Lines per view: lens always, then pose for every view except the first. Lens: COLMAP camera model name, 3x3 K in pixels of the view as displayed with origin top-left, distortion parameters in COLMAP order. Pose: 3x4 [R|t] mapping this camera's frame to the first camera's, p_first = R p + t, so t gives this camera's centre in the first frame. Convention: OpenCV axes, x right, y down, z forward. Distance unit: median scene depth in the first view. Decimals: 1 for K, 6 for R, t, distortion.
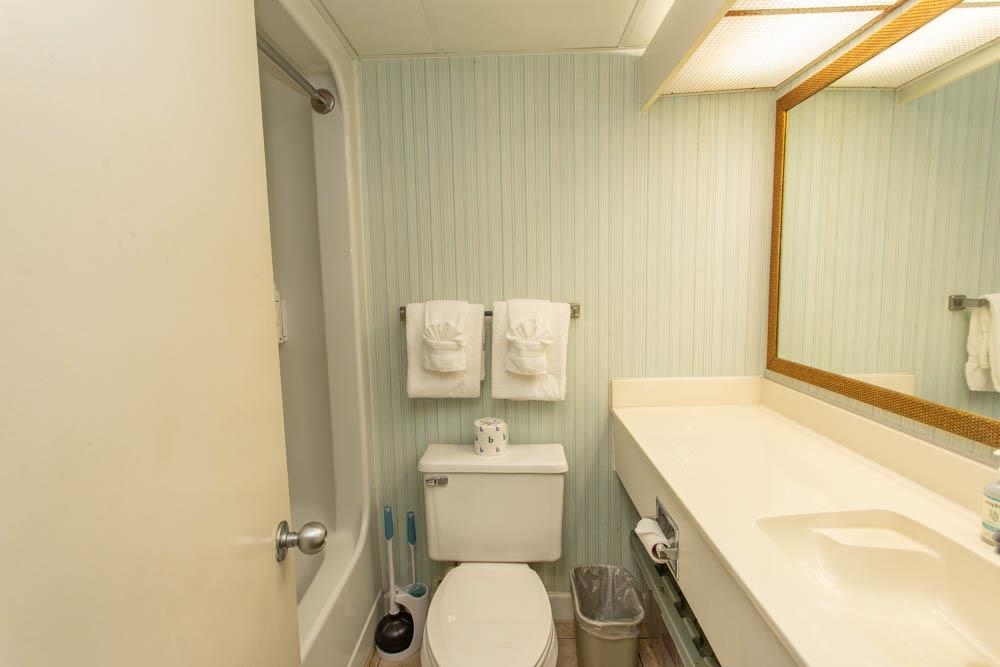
lens RADIAL K [[472.4, 0, 501.8], [0, 472.4, 332.9], [0, 0, 1]] dist [0.001910, 0.000874]
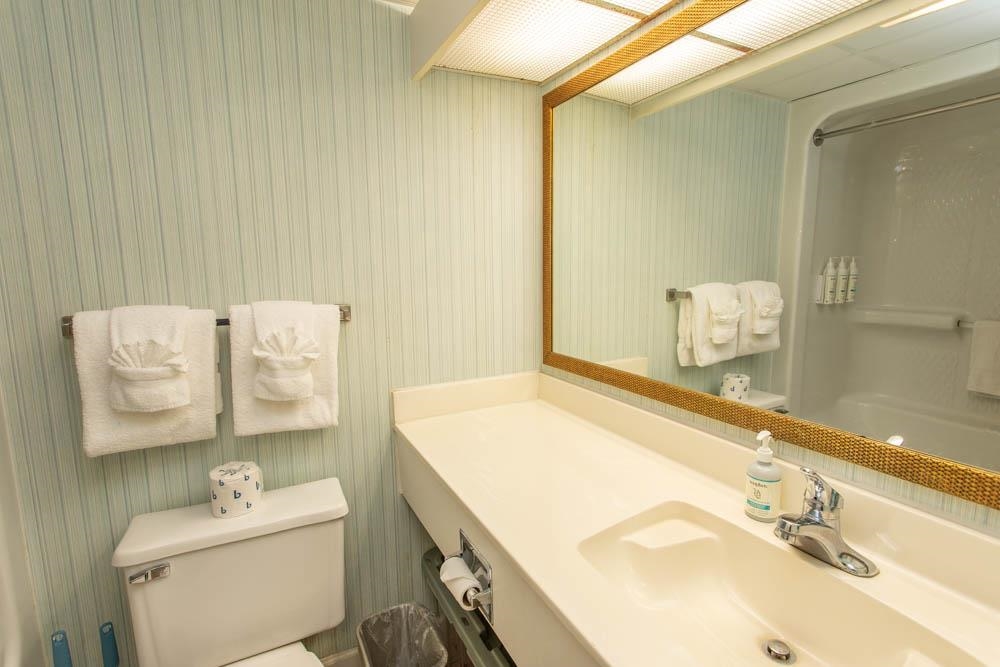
lens RADIAL K [[472.4, 0, 498.0], [0, 472.4, 331.9], [0, 0, 1]] dist [0.001910, 0.000874]
pose [[0.880384, -0.053909, 0.471188, 0.000930], [0.045836, 0.998539, 0.028601, -0.027151], [-0.472042, -0.003583, 0.881569, 0.161699]]
